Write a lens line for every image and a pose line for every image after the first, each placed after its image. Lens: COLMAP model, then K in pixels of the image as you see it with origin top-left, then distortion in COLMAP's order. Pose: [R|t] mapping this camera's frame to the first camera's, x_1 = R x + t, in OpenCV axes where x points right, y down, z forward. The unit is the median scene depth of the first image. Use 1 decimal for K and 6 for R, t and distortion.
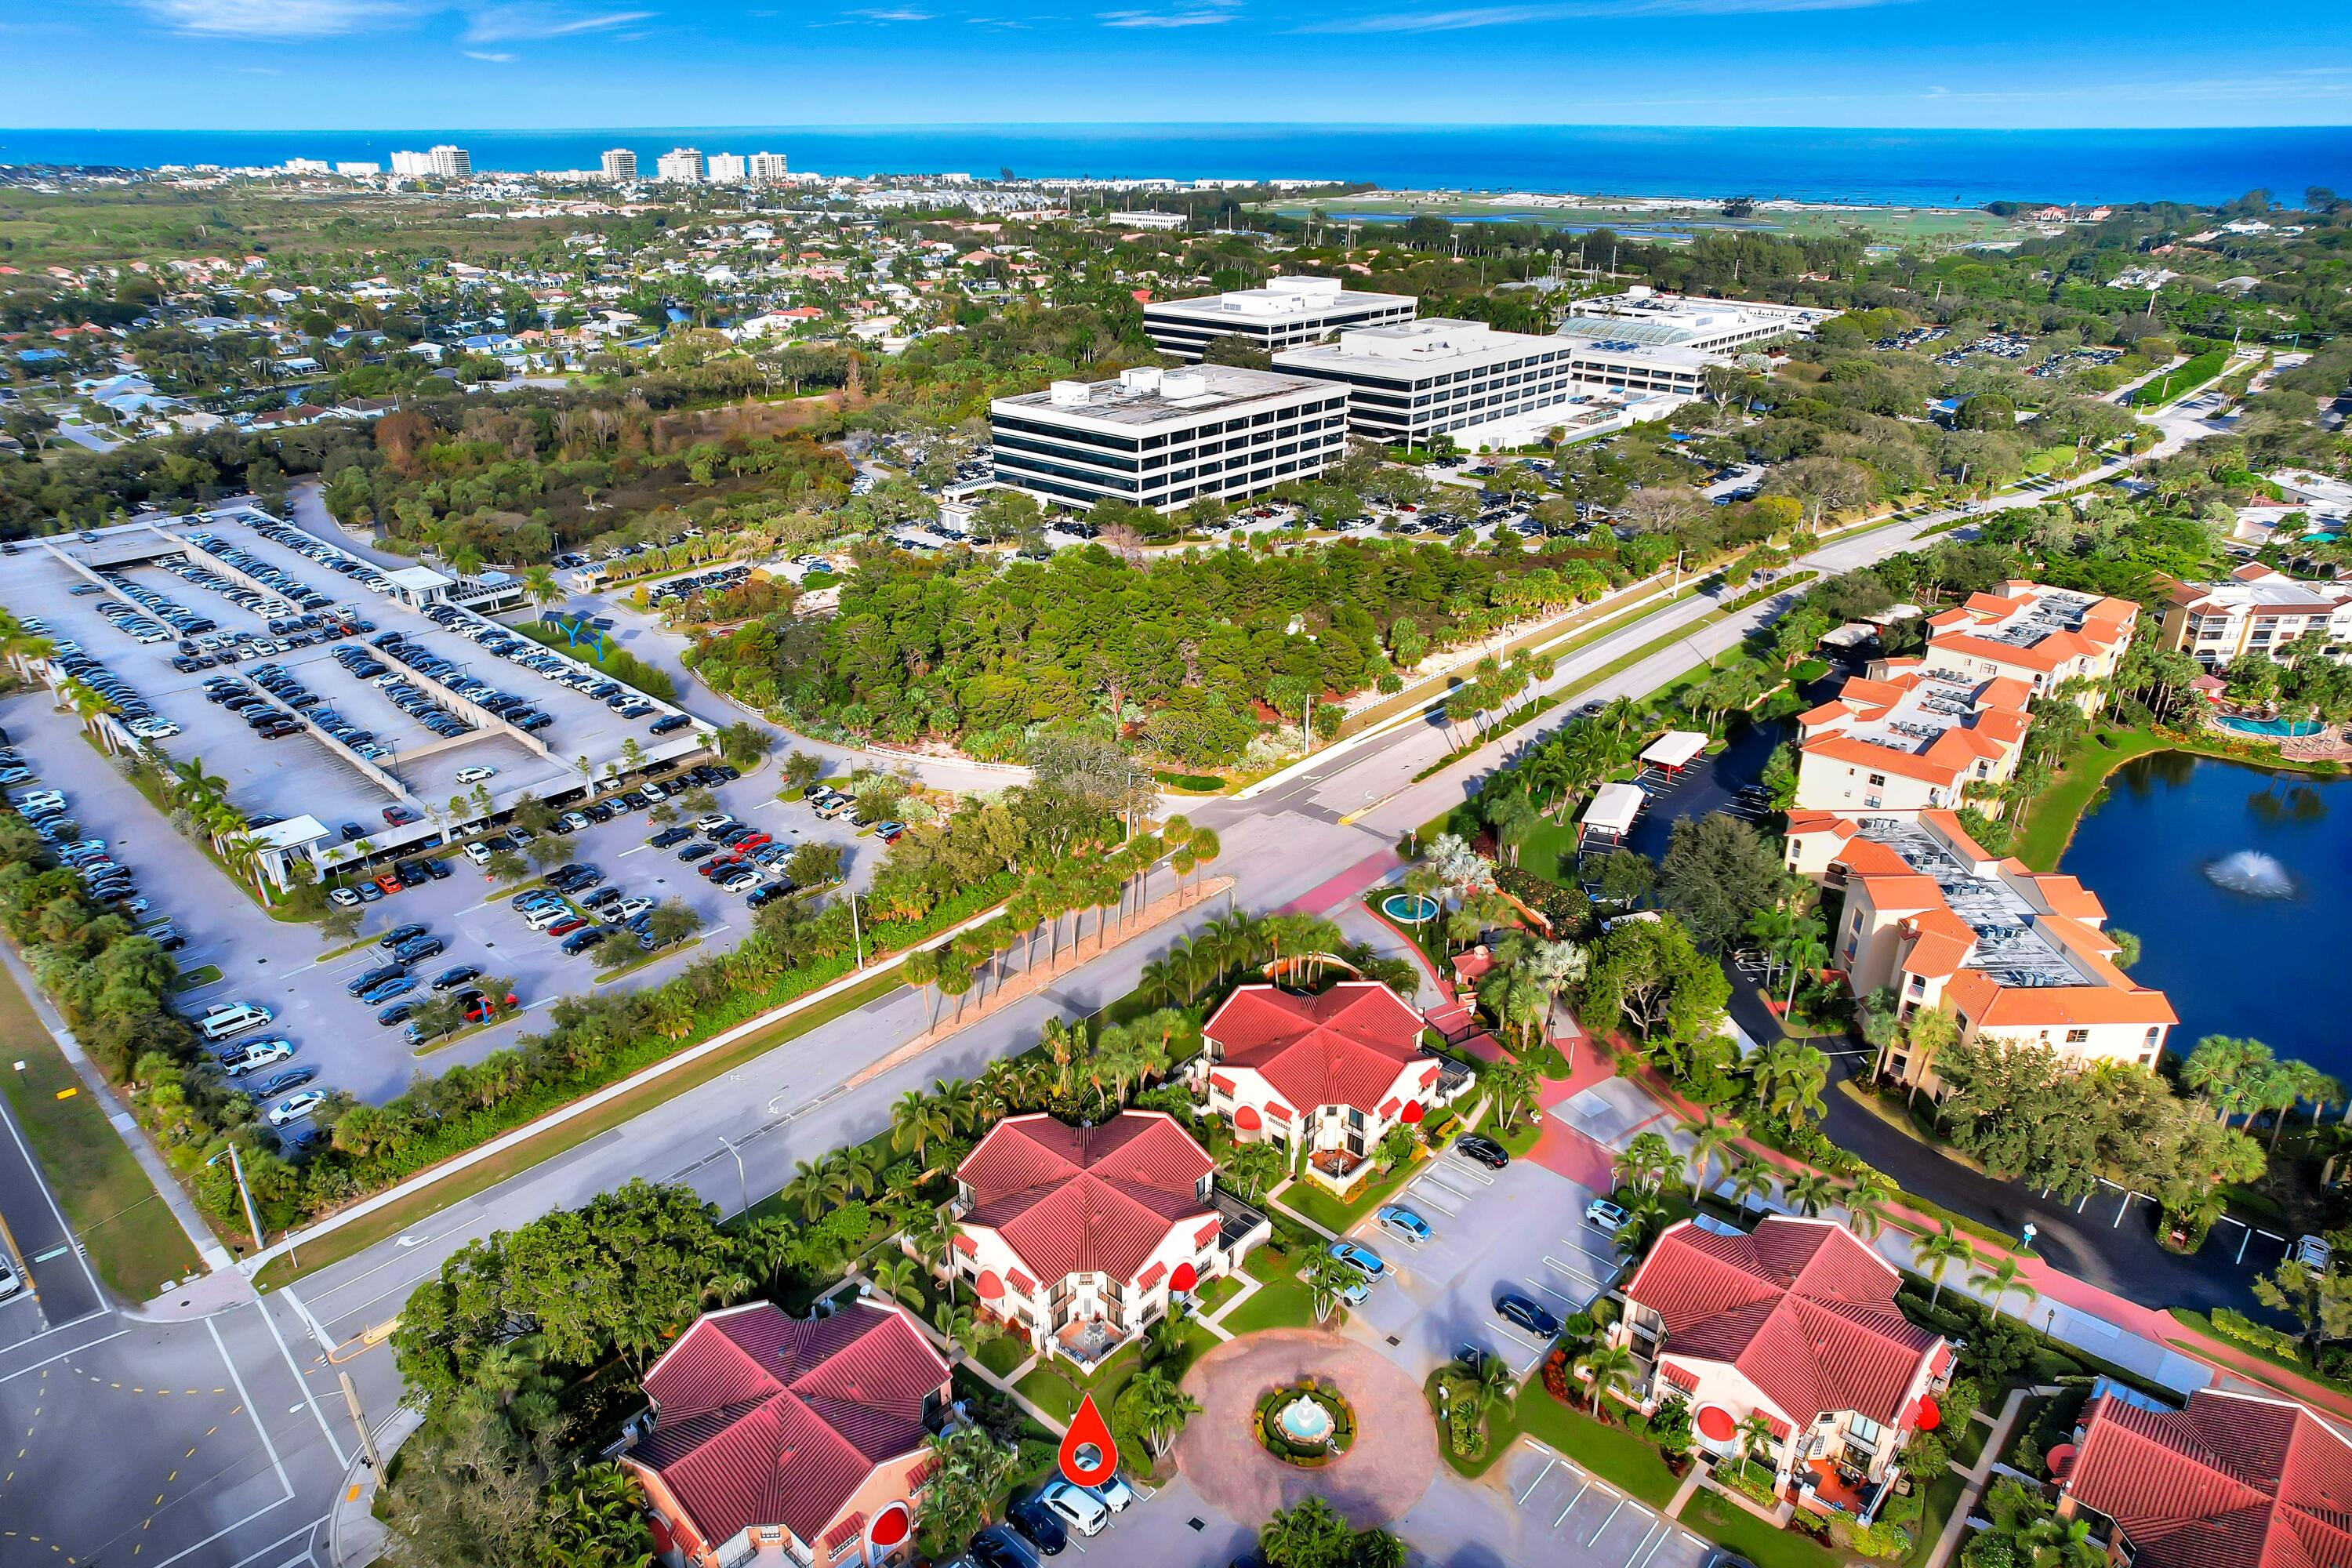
lens RADIAL K [[1505.8, 0, 1176.0], [0, 1505.8, 784.0], [0, 0, 1]] dist [-0.069295, 0.047608]
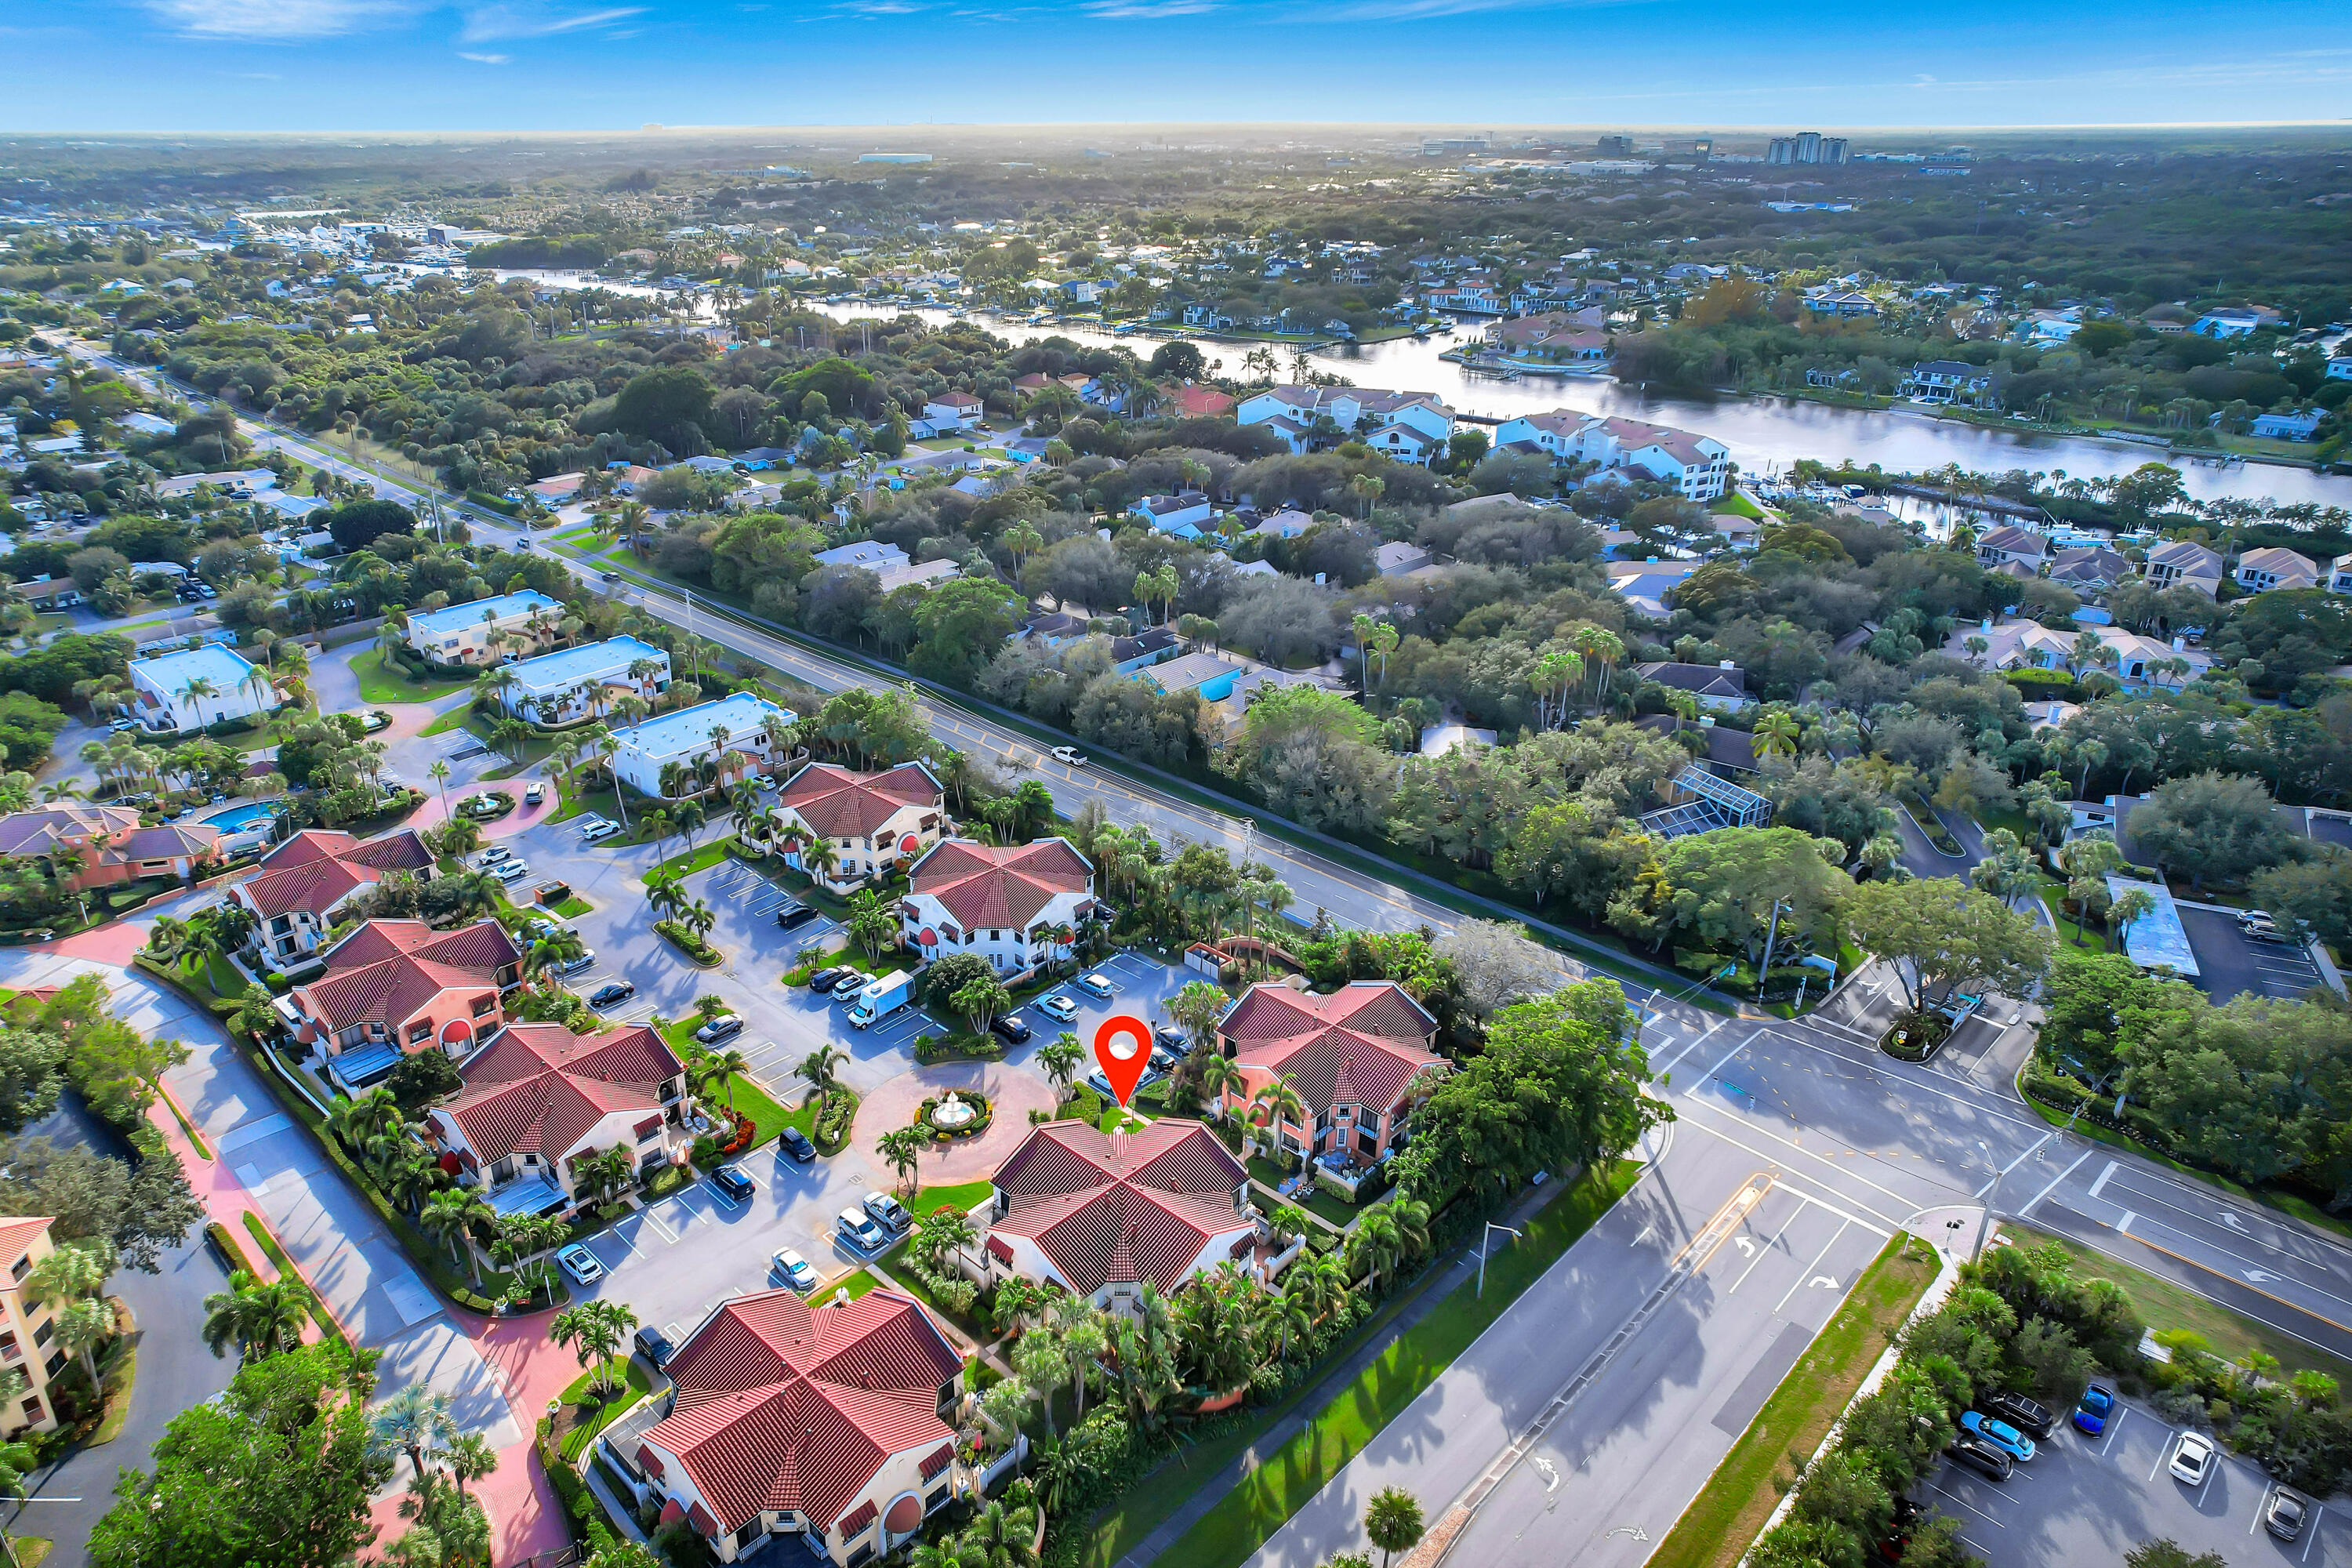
lens RADIAL K [[1518.3, 0, 1154.9], [0, 1518.3, 775.5], [0, 0, 1]] dist [-0.070142, 0.065643]
pose [[-0.999590, -0.007422, 0.027657, -0.058382], [0.015556, 0.670165, 0.742049, -0.359113], [-0.024043, 0.742175, -0.669775, 0.791925]]
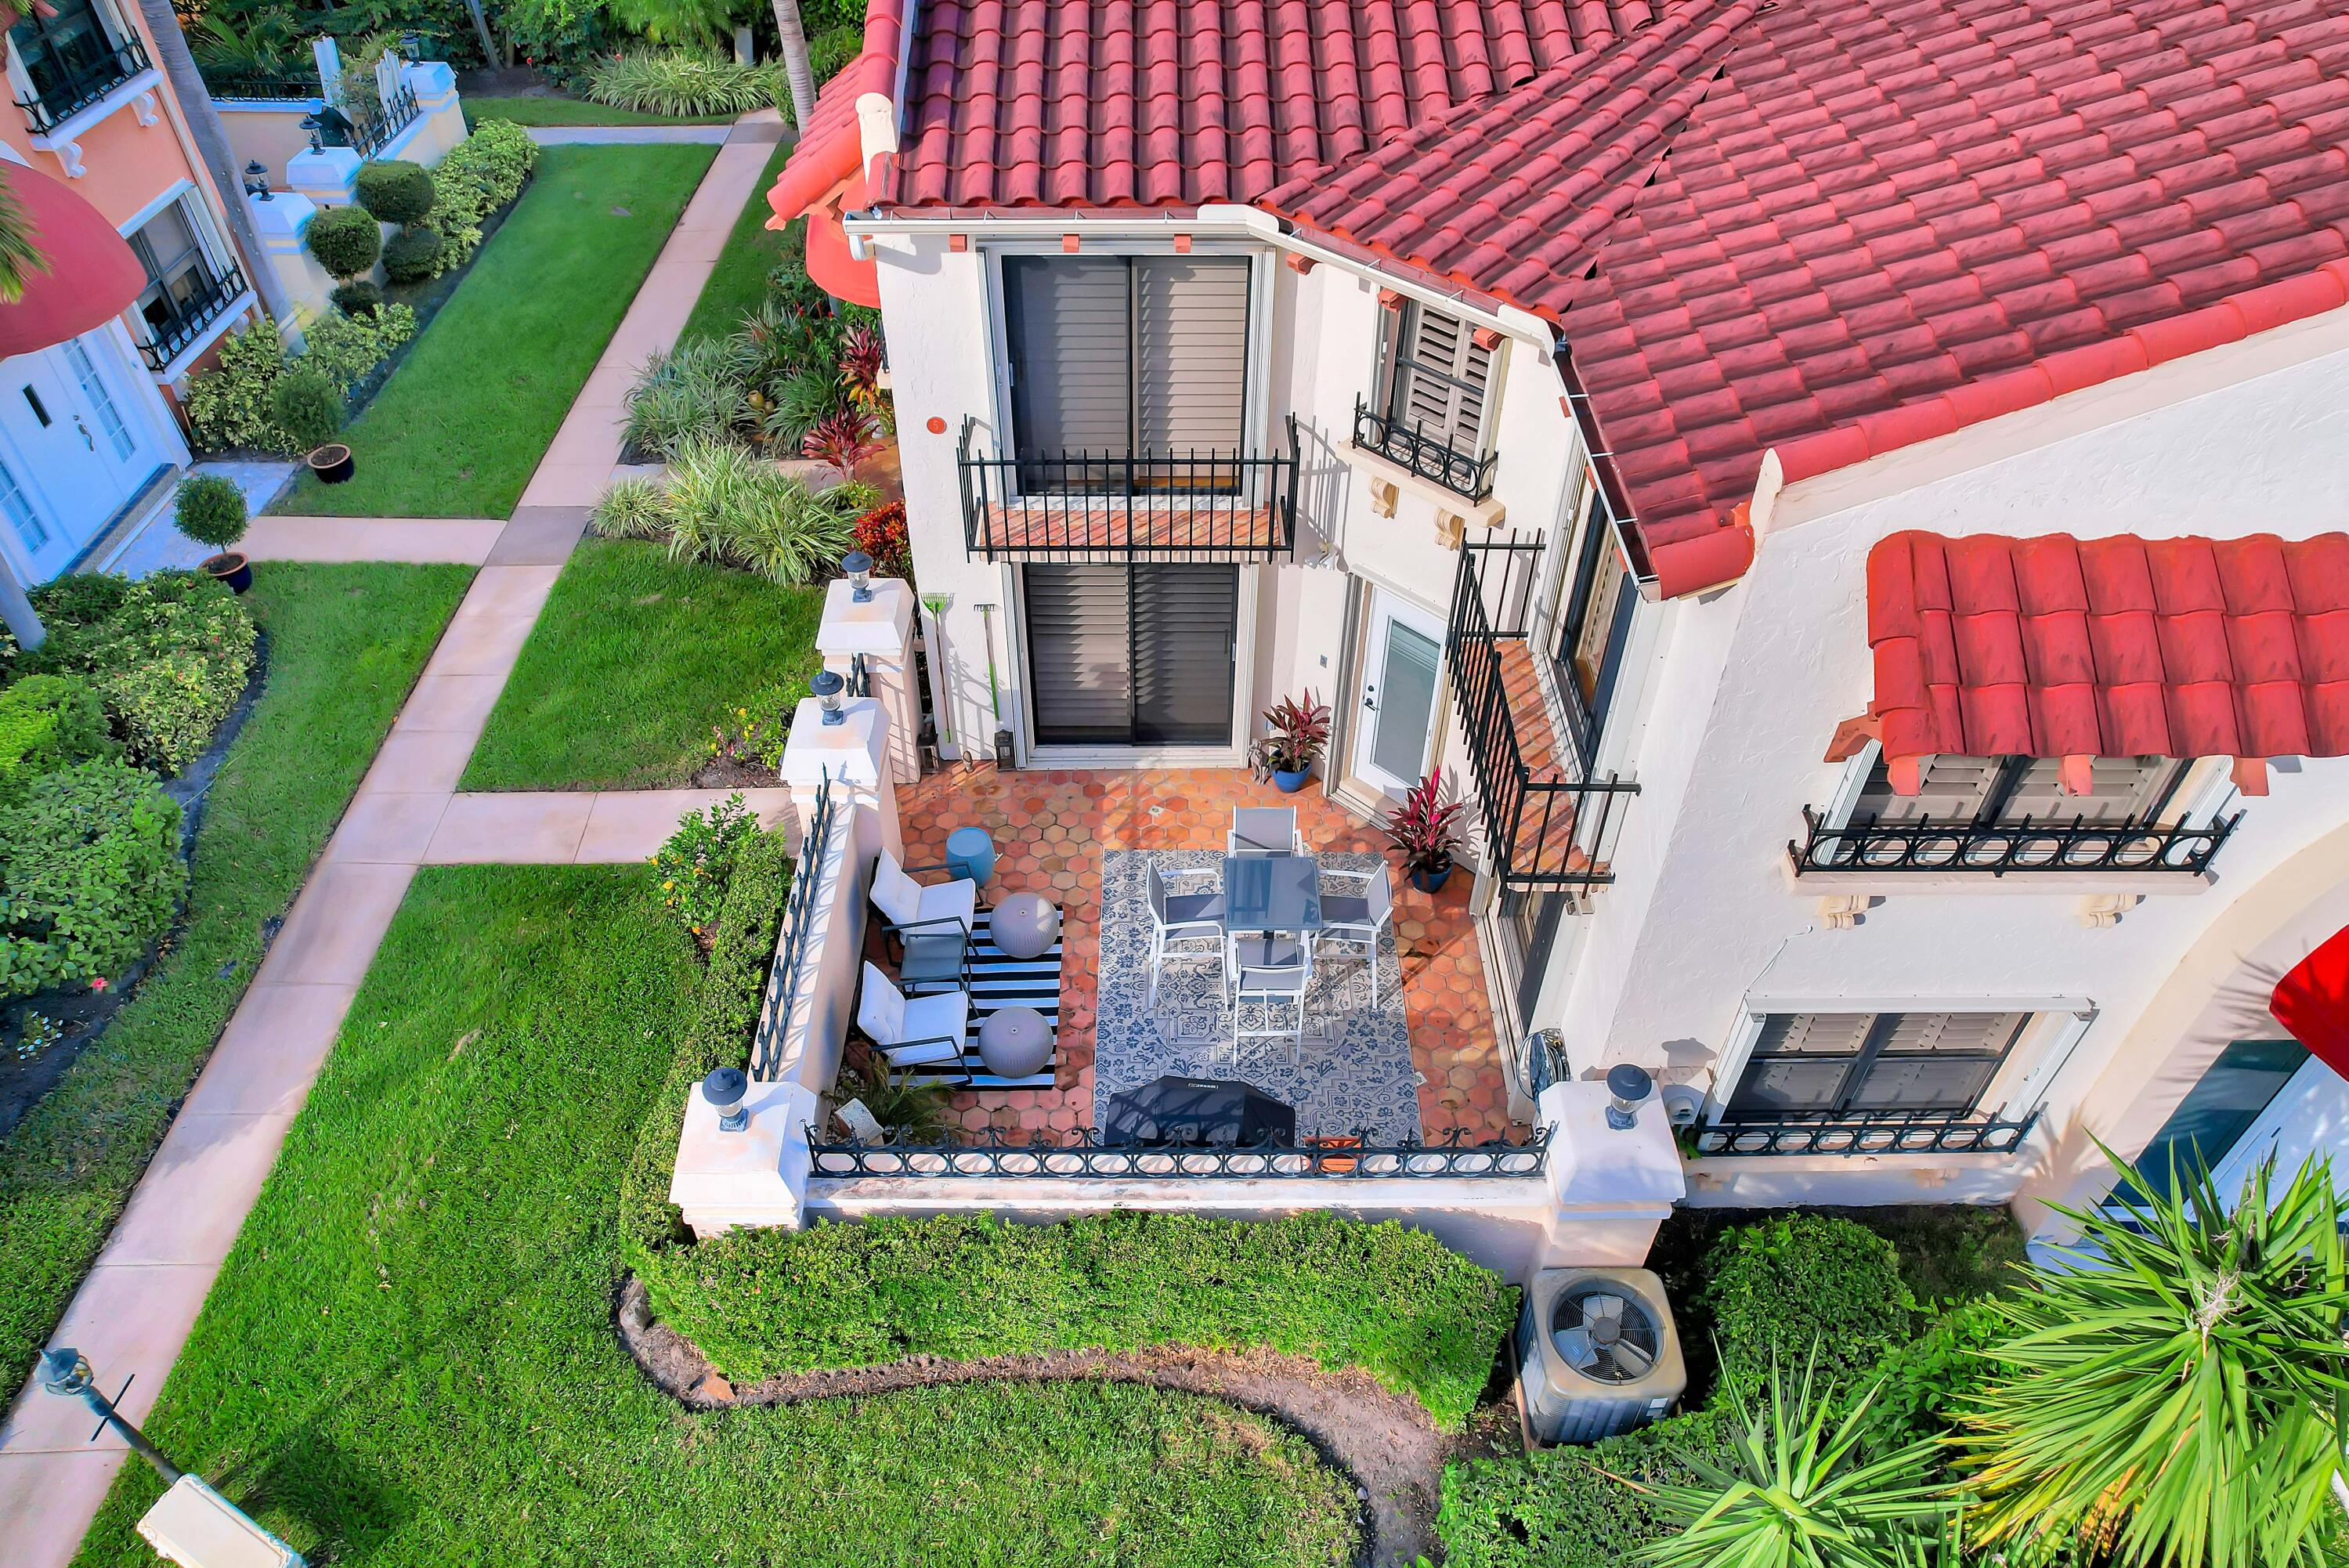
lens RADIAL K [[1483.2, 0, 1187.5], [0, 1483.2, 785.3], [0, 0, 1]] dist [-0.065516, 0.067821]
pose [[0.681279, 0.505408, -0.529548, -0.004857], [-0.310615, 0.854639, 0.416064, 0.162687], [0.662855, -0.118970, 0.739236, 0.470125]]
